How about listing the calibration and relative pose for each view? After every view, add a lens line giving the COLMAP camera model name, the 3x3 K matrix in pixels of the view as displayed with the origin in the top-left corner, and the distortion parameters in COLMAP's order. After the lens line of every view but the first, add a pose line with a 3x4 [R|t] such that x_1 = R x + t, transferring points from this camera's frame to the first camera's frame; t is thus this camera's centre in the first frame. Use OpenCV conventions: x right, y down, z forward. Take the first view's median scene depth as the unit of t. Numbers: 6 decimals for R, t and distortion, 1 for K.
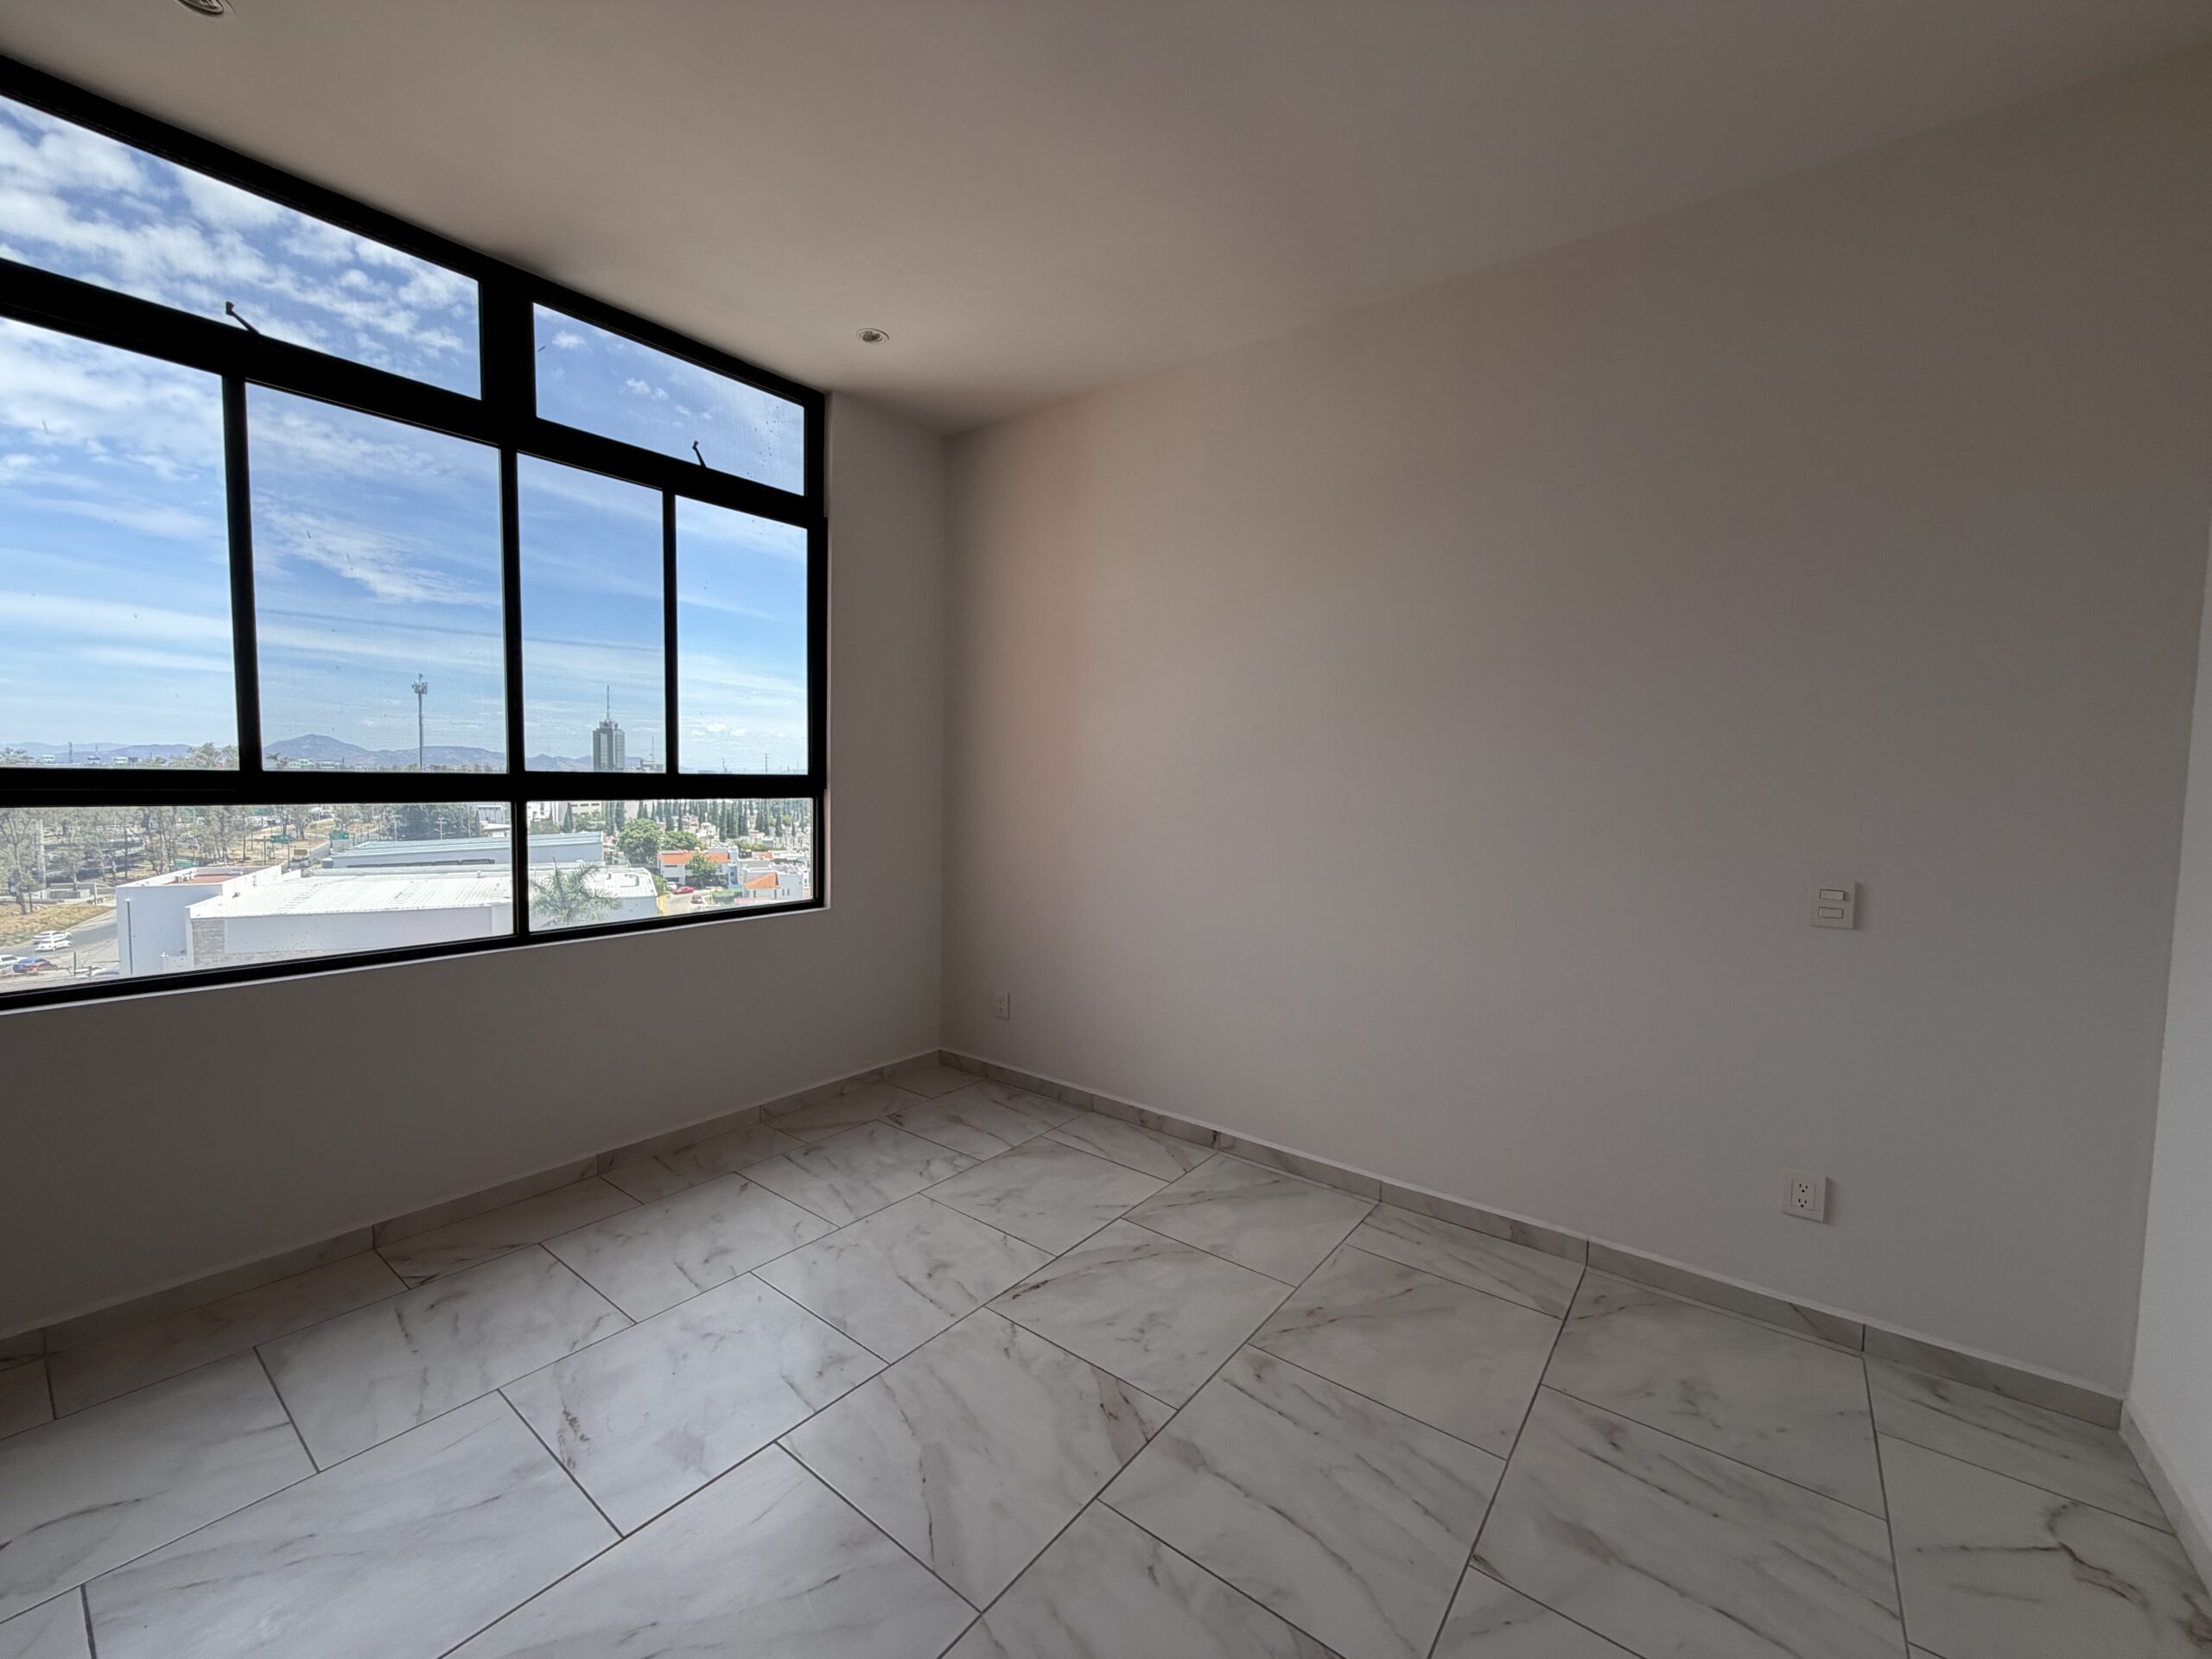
lens RADIAL K [[881.5, 0, 1103.0], [0, 881.5, 831.7], [0, 0, 1]] dist [-0.002942, -0.000298]
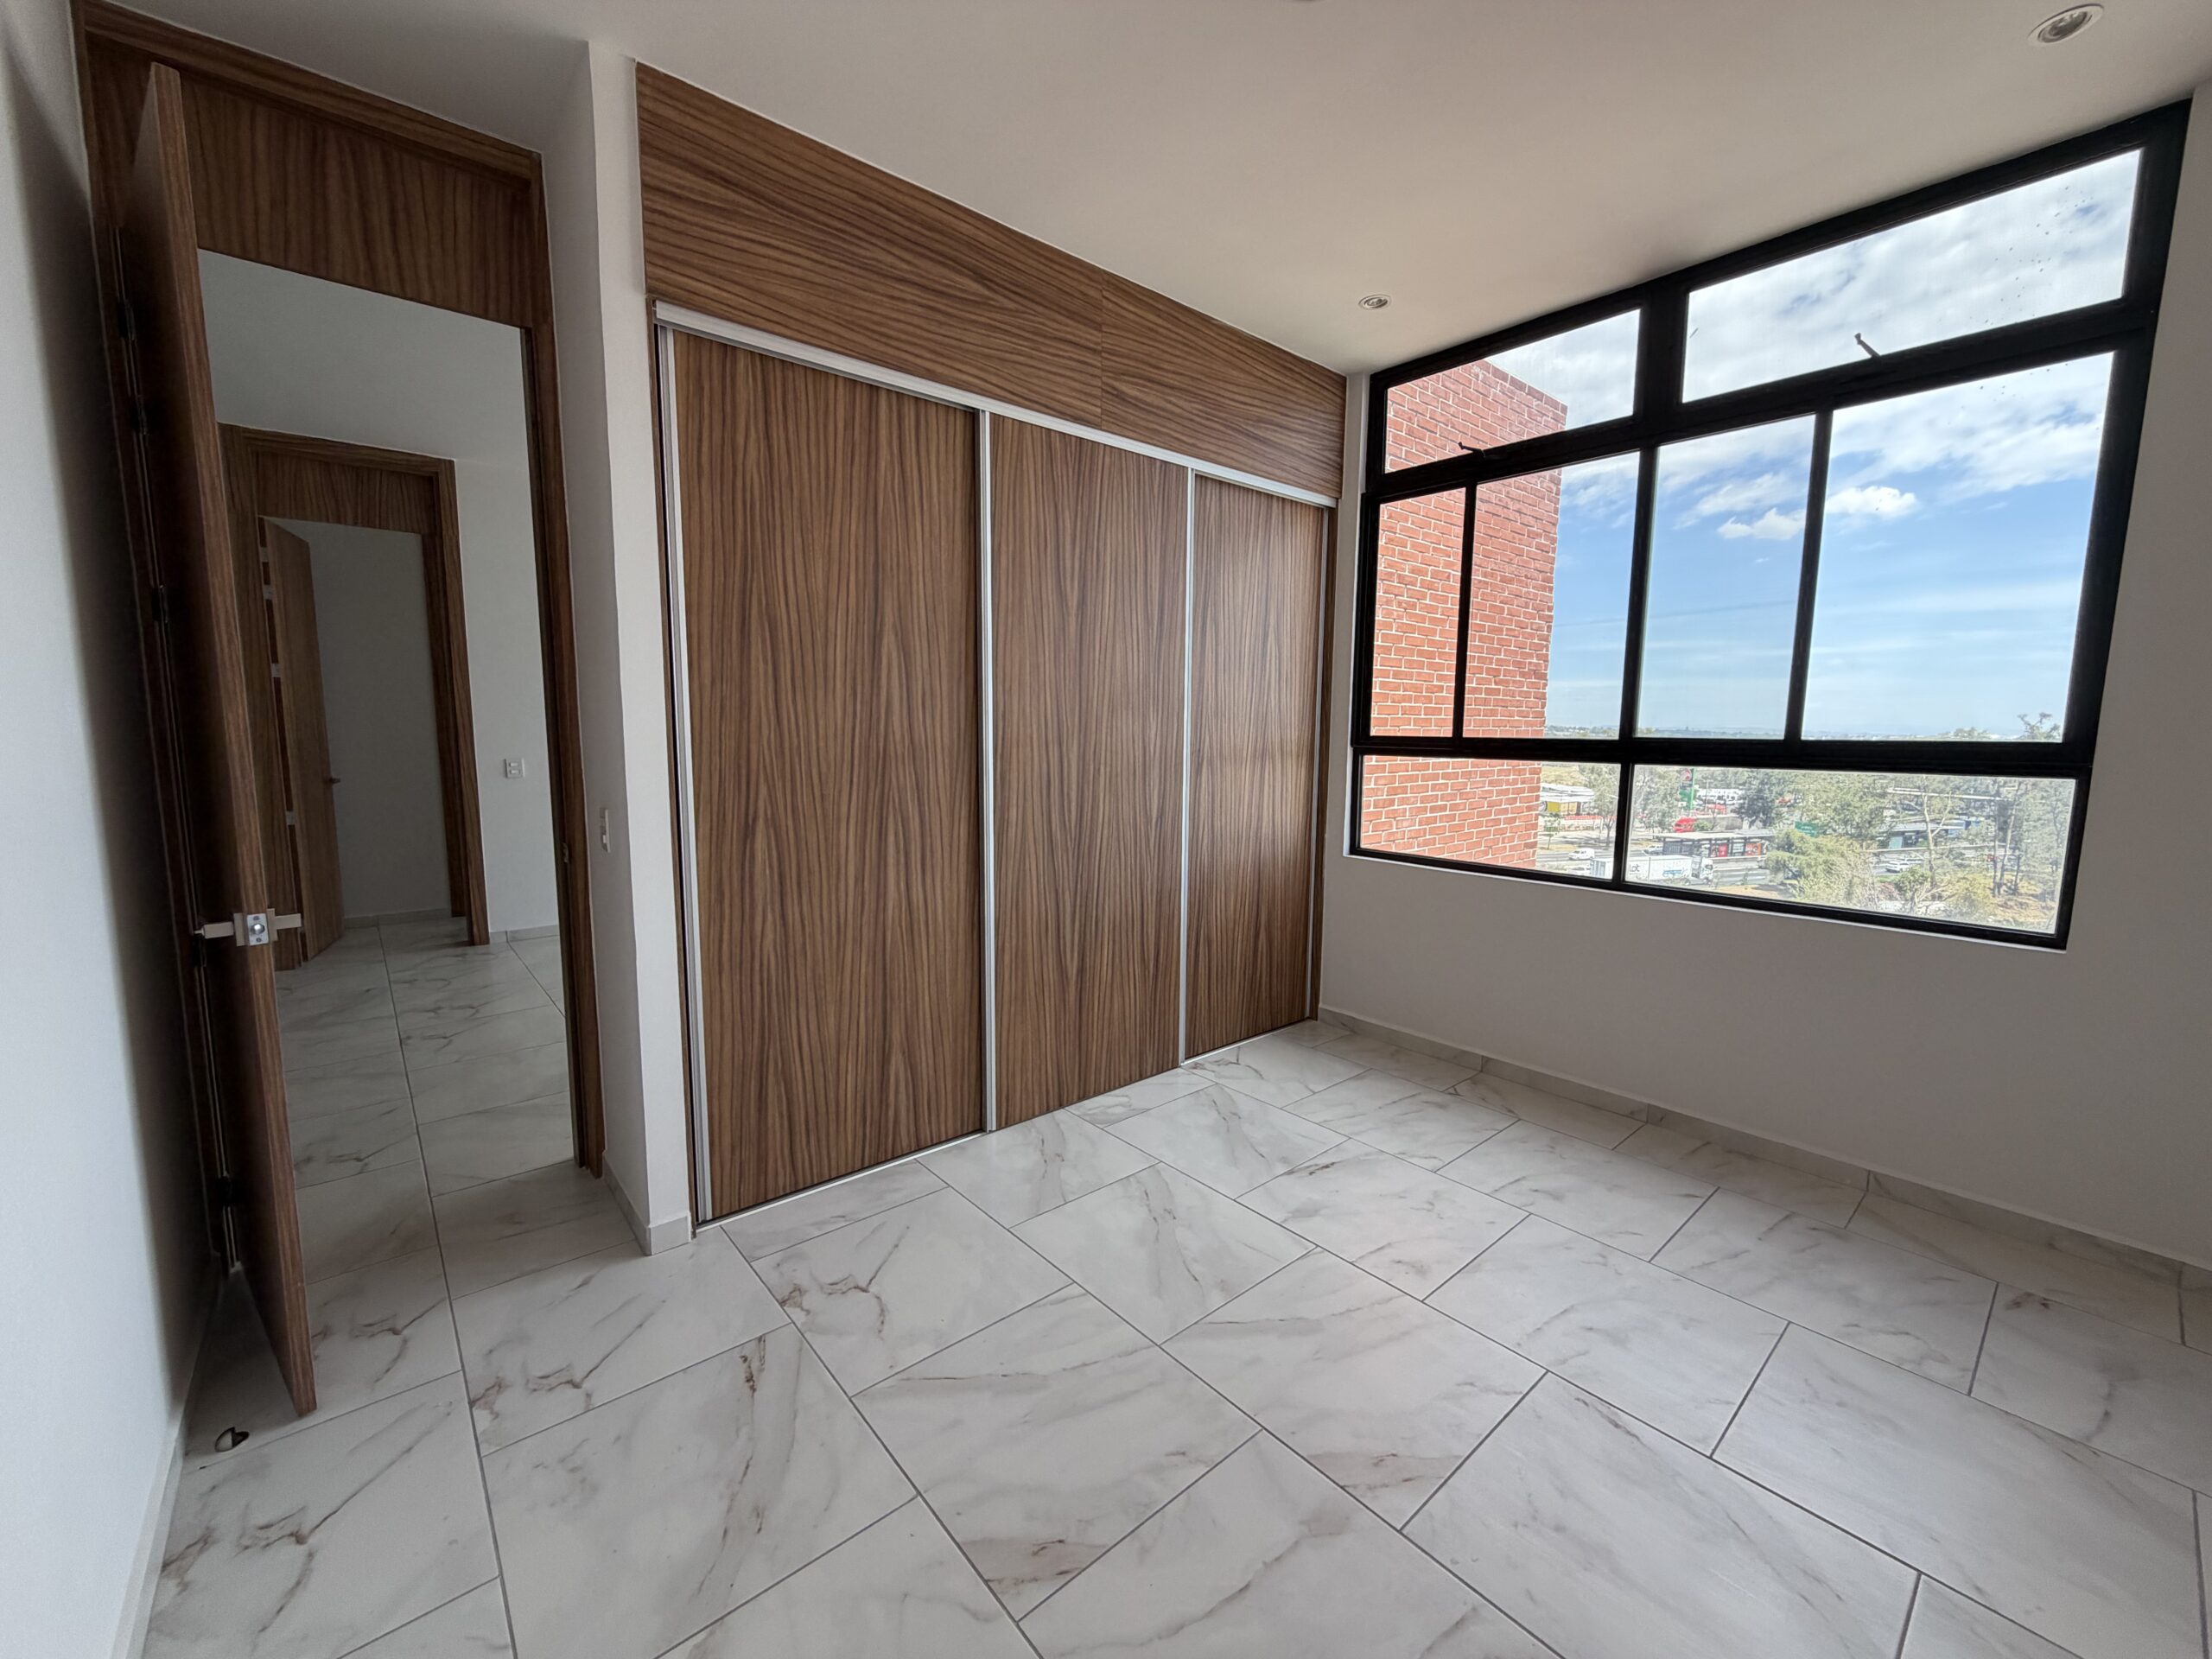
lens RADIAL K [[879.1, 0, 1096.7], [0, 879.1, 833.8], [0, 0, 1]] dist [-0.001102, -0.000054]
pose [[-0.212624, 0.102519, -0.971741, 0.594233], [-0.072017, 0.990132, 0.120217, -0.032528], [0.974477, 0.095543, -0.203142, 0.579004]]
